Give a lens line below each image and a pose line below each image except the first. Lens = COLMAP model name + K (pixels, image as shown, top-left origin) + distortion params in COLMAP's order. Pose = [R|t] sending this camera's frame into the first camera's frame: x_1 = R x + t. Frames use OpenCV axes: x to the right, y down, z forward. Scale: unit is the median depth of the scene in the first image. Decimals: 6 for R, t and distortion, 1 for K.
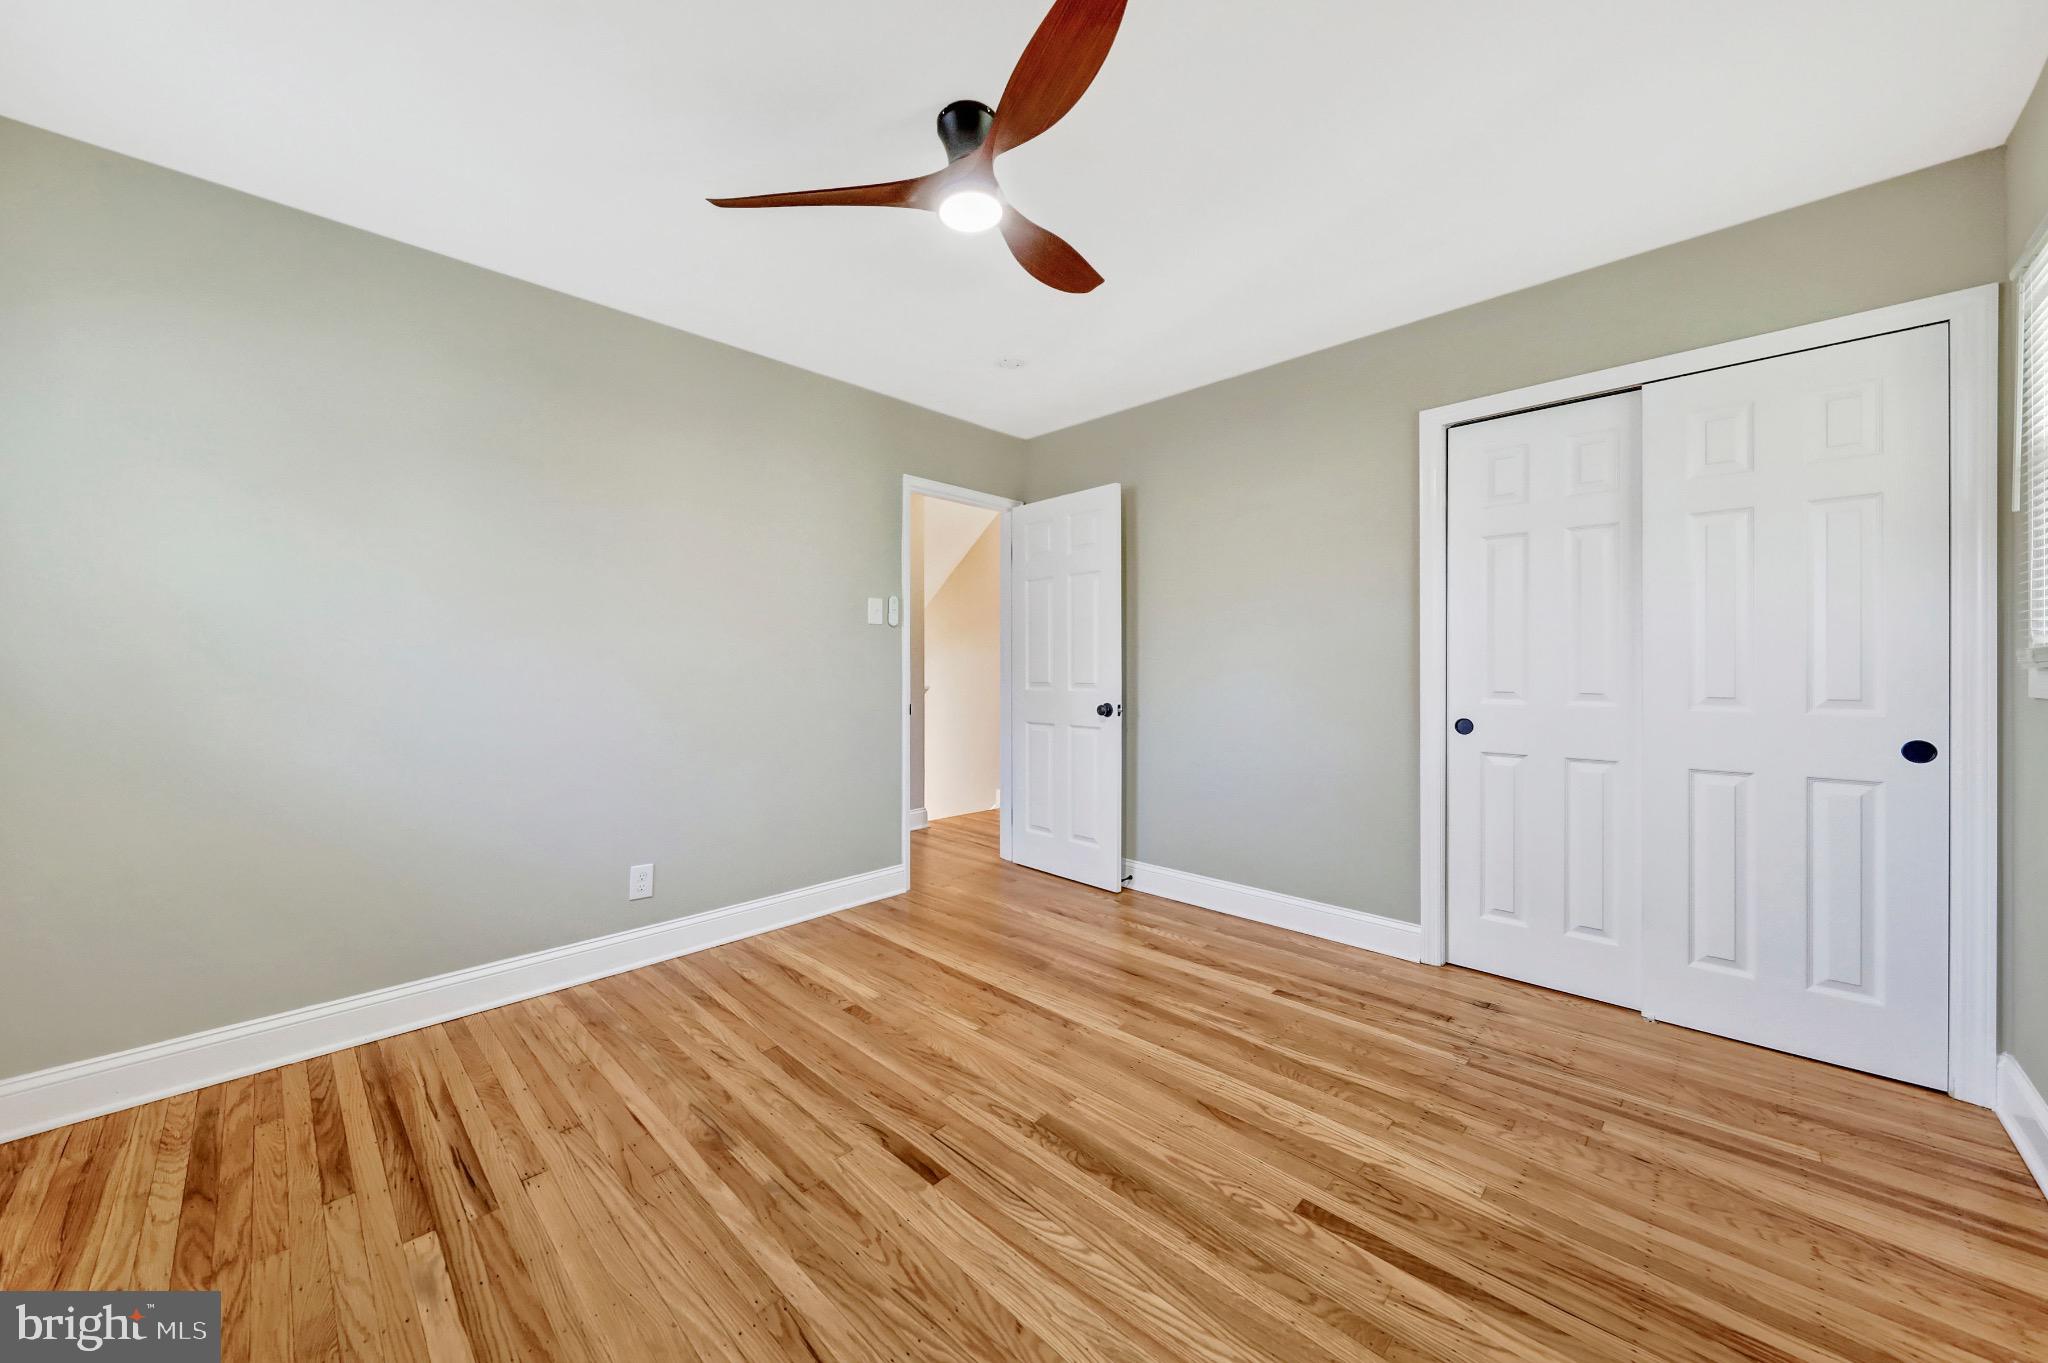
lens RADIAL K [[720.3, 0, 1022.4], [0, 720.3, 668.8], [0, 0, 1]] dist [-0.003256, -0.000049]
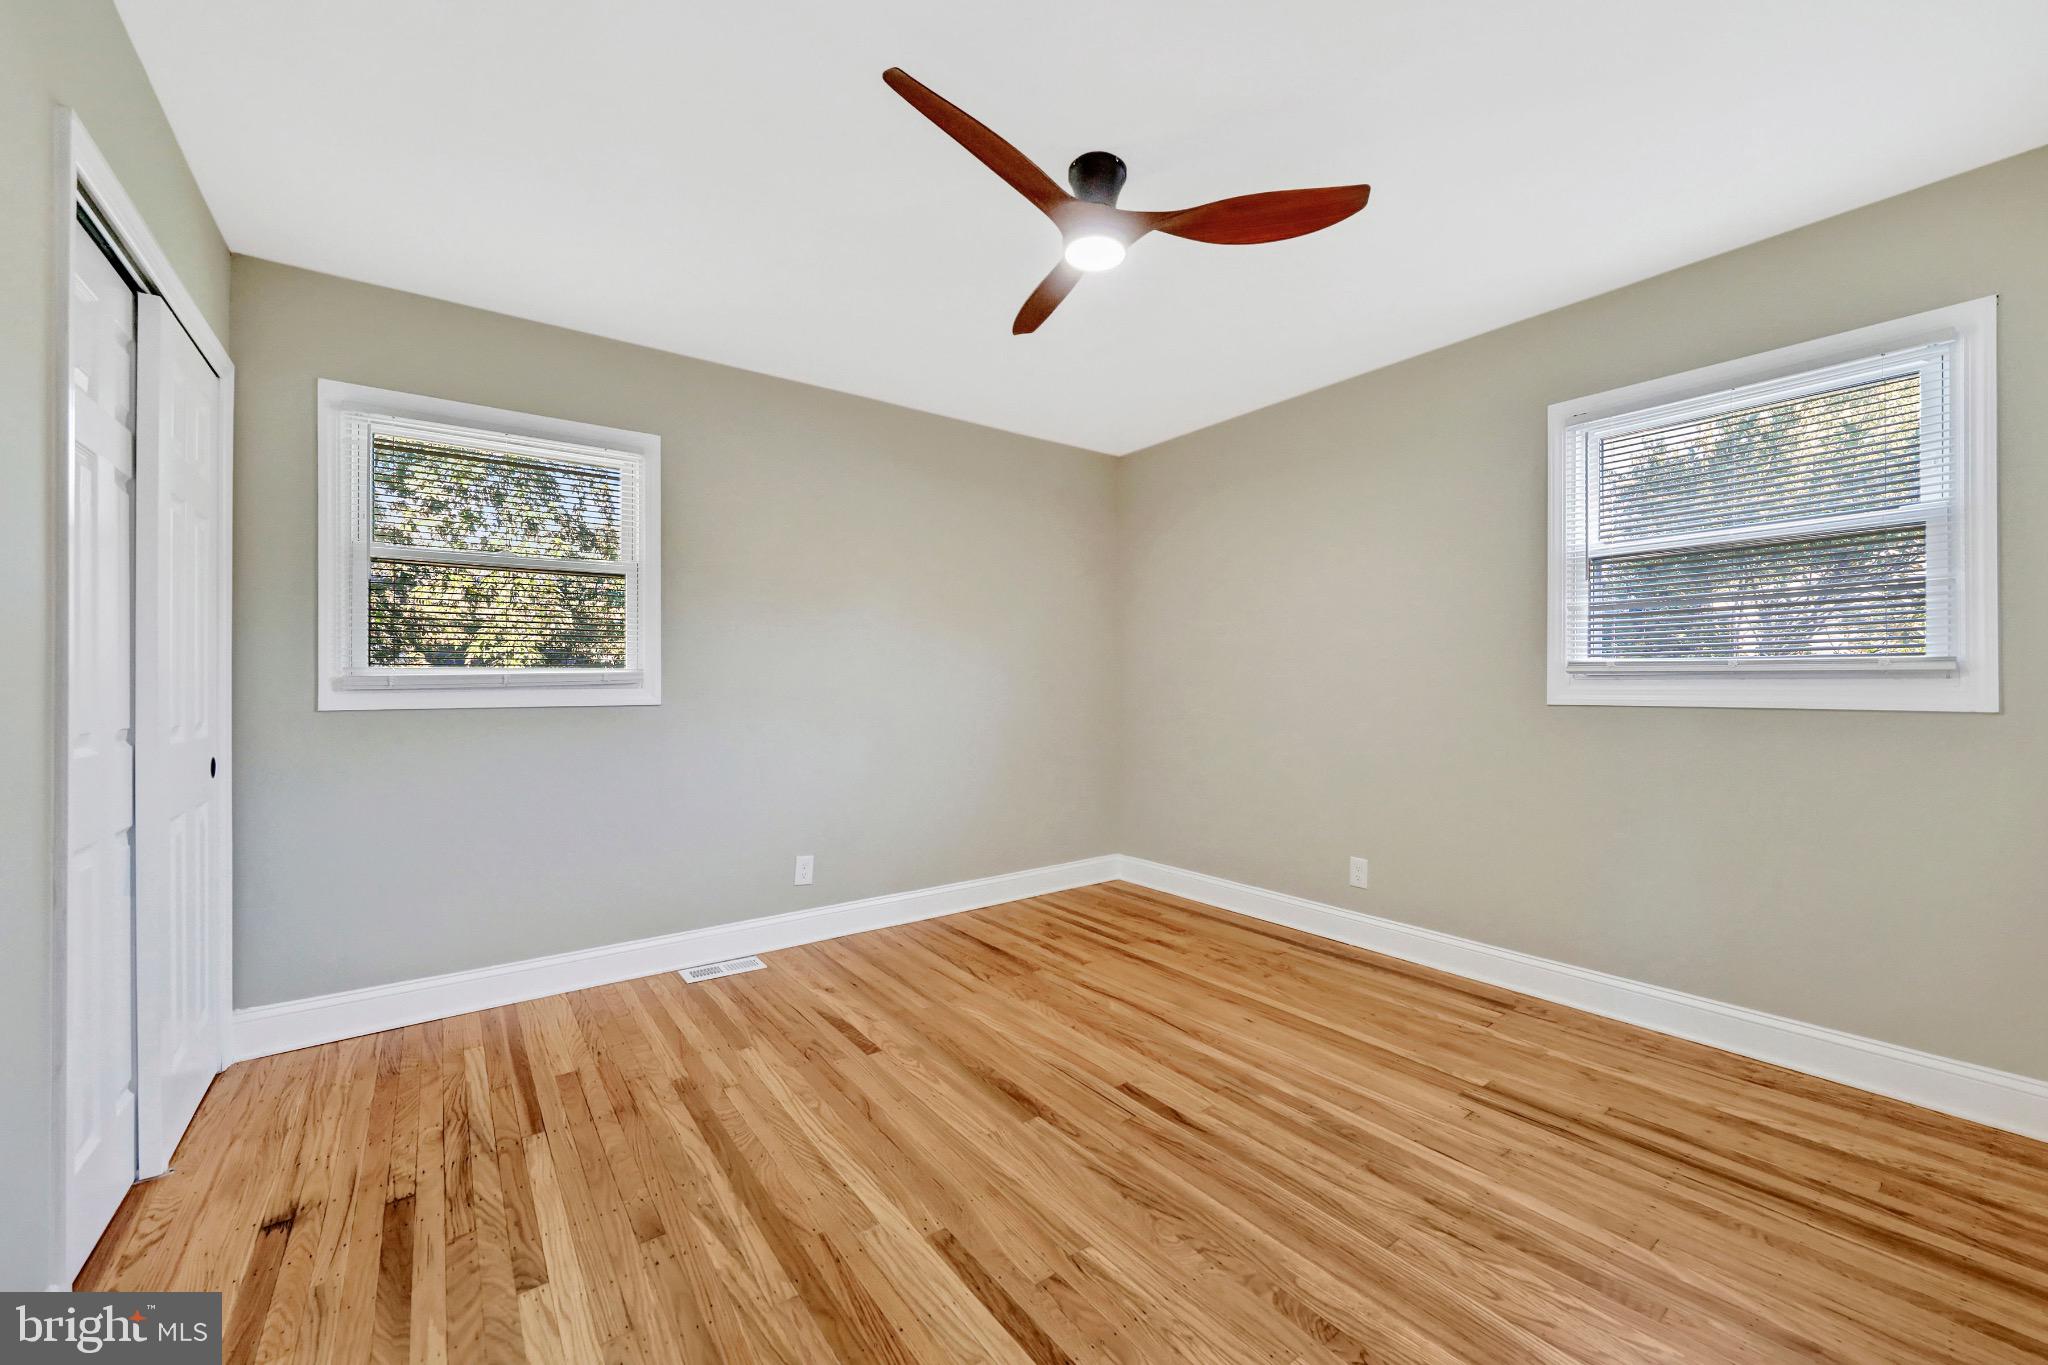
lens RADIAL K [[824.3, 0, 1008.1], [0, 824.3, 683.4], [0, 0, 1]] dist [-0.001159, 0.000026]
pose [[-0.983048, 0.005290, 0.183274, -0.154263], [0.005429, 0.999985, 0.000257, -0.006142], [-0.183270, 0.001248, -0.983062, 2.038739]]
